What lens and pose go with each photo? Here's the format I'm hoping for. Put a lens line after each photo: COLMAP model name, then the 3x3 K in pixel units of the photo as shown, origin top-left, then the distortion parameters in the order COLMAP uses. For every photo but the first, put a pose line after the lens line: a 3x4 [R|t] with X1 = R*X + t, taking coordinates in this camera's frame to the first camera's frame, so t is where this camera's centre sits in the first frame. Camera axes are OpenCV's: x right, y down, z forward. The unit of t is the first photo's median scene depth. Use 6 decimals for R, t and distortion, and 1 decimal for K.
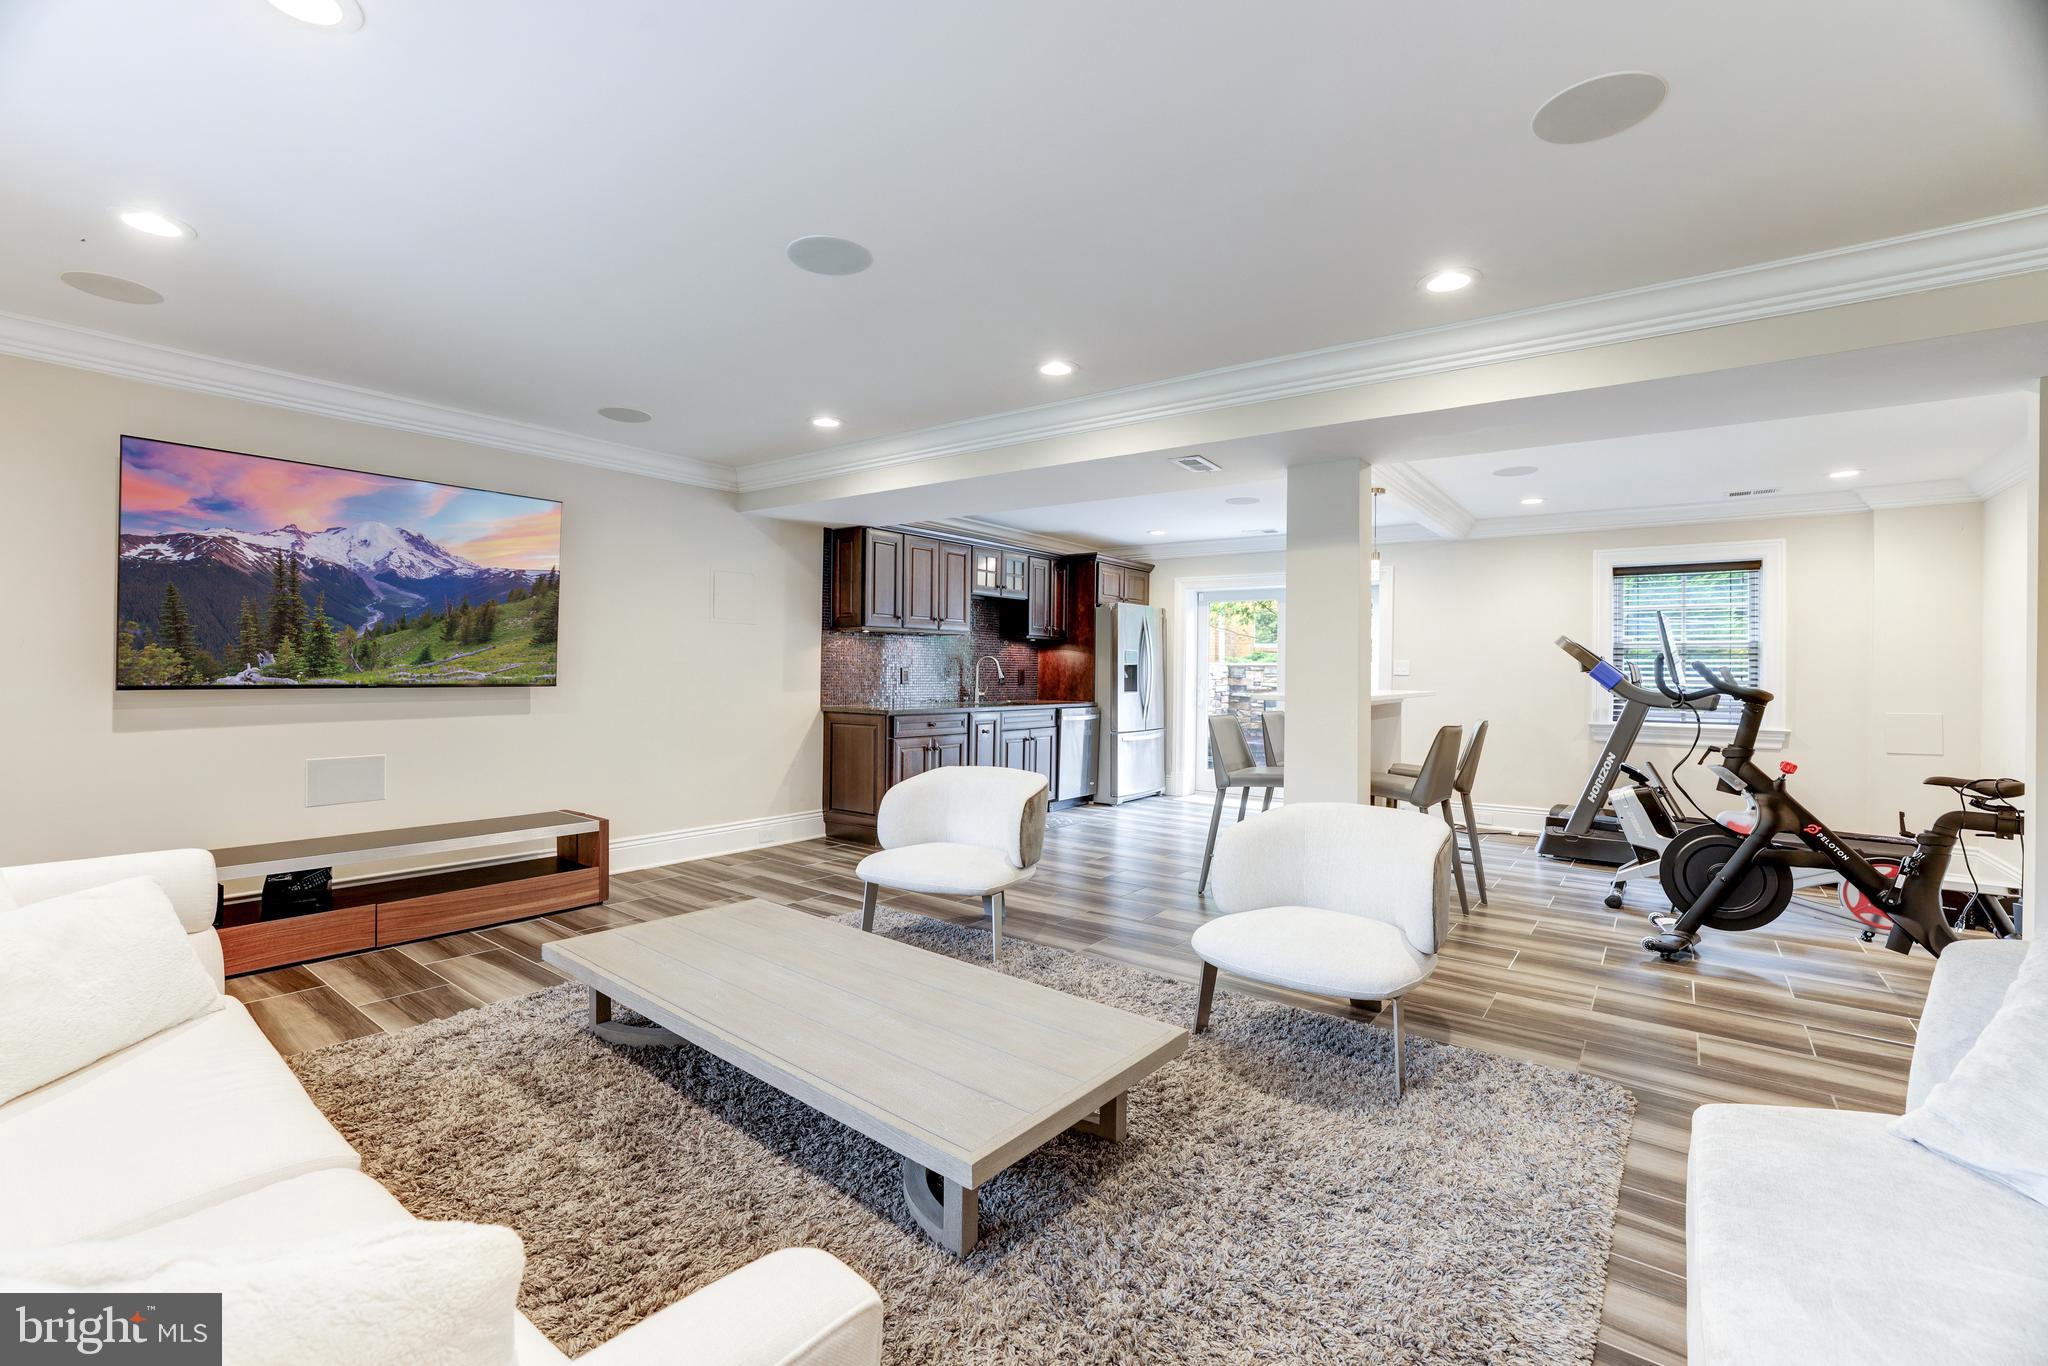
lens RADIAL K [[884.4, 0, 1016.1], [0, 884.4, 662.6], [0, 0, 1]] dist [-0.004730, -0.000138]
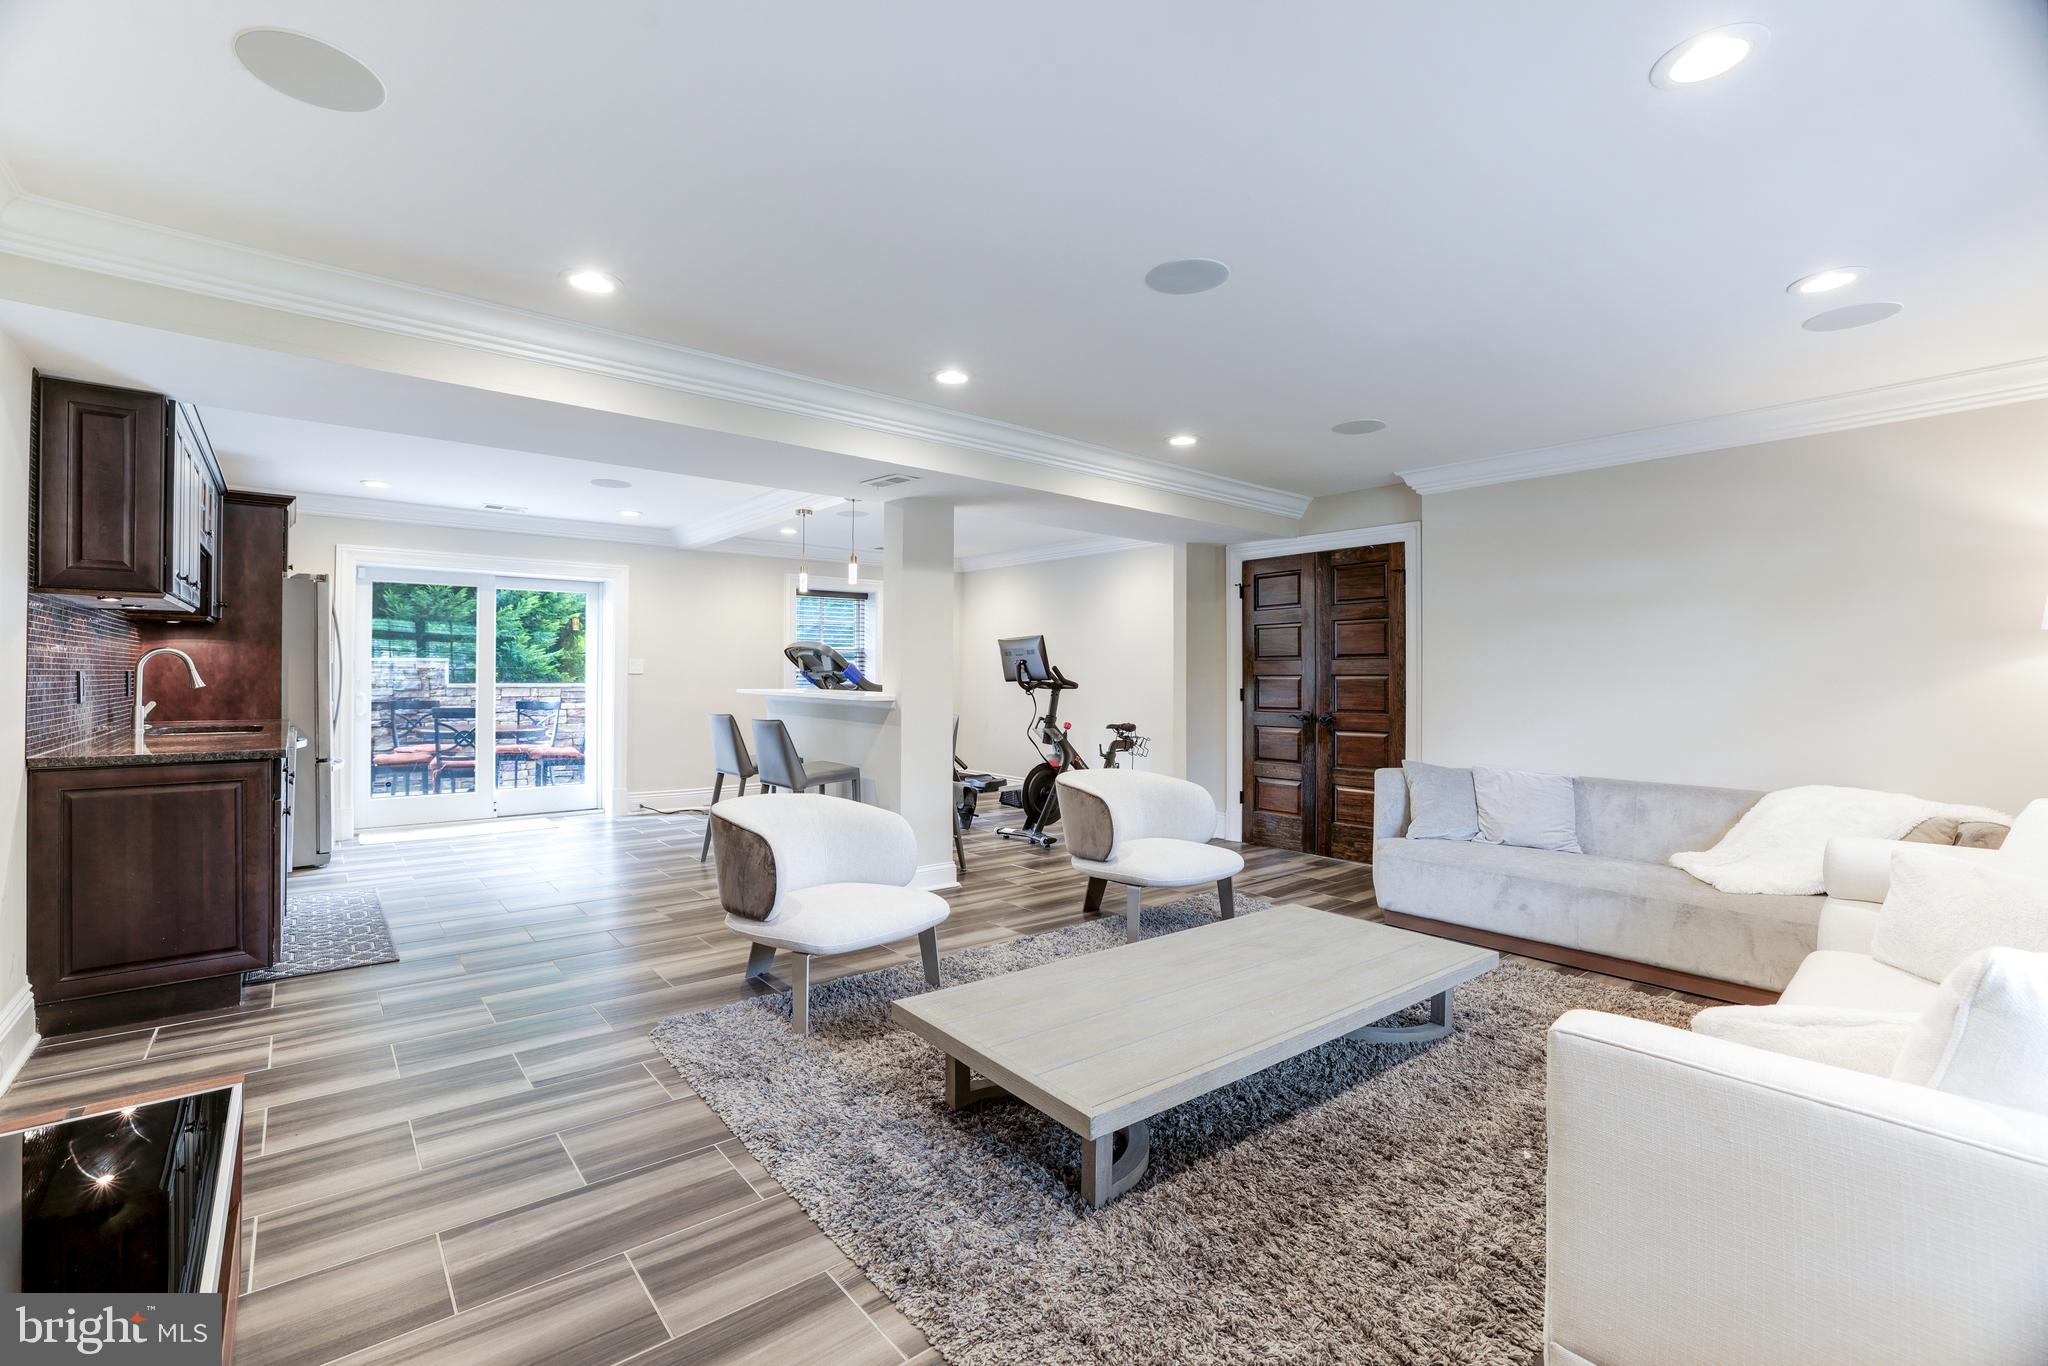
lens RADIAL K [[884.4, 0, 1019.0], [0, 884.4, 676.5], [0, 0, 1]] dist [-0.004730, -0.000138]
pose [[0.233492, -0.014707, 0.972247, -0.433719], [-0.011448, 0.999775, 0.017873, -0.005777], [-0.972291, -0.015303, 0.233271, 0.327383]]
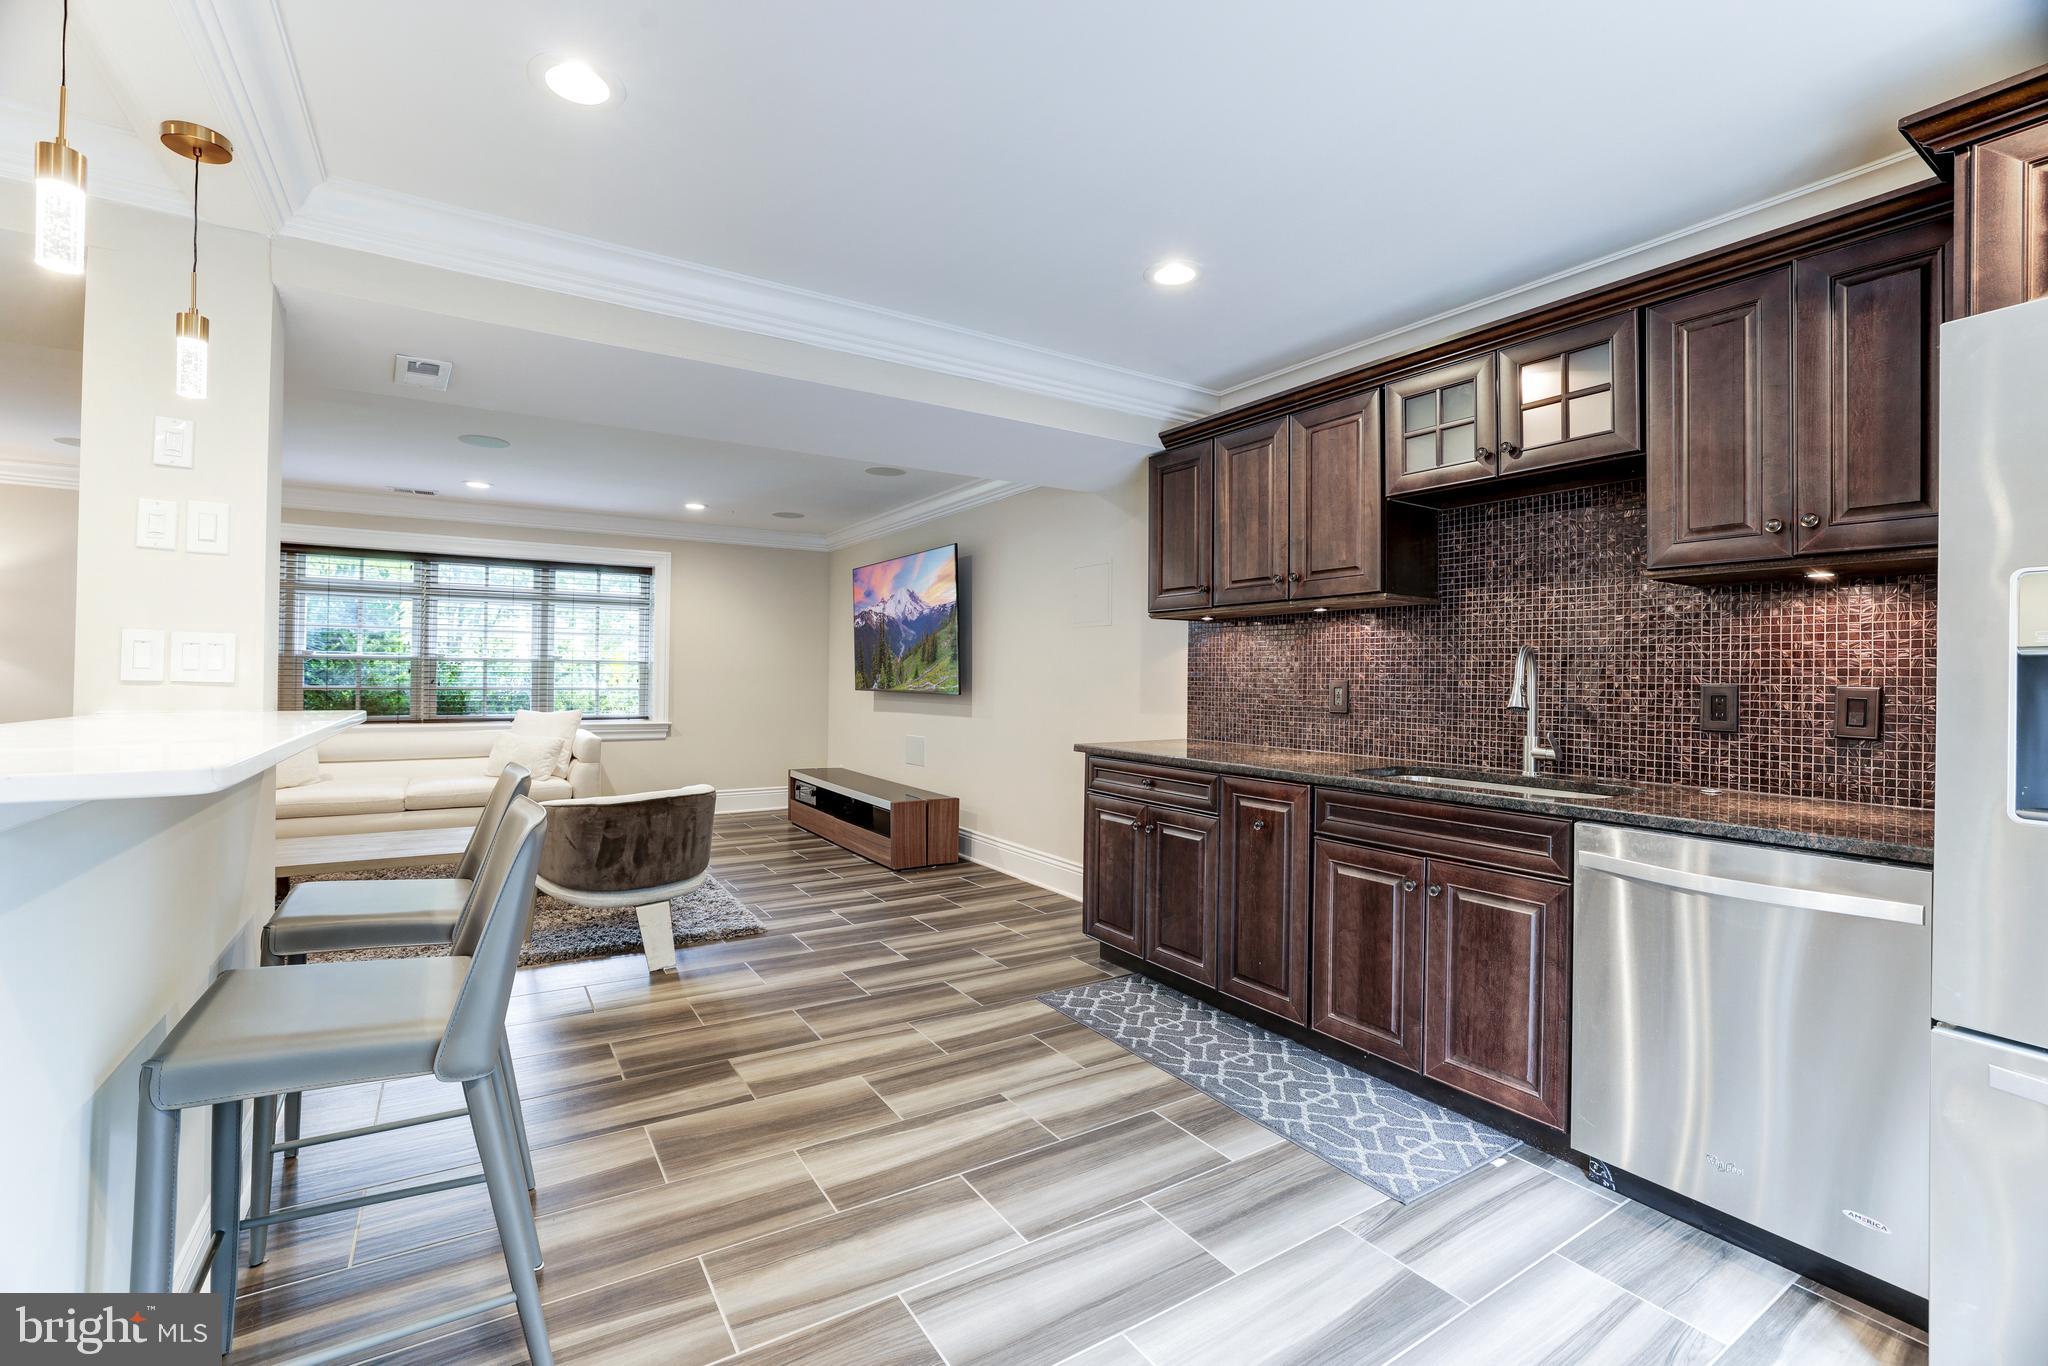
lens RADIAL K [[884.4, 0, 1023.3], [0, 884.4, 671.4], [0, 0, 1]] dist [-0.004730, -0.000138]
pose [[-0.318799, -0.016277, -0.947682, 0.361627], [-0.000300, 0.999854, -0.017073, 0.008388], [0.947822, -0.005159, -0.318758, 0.900050]]
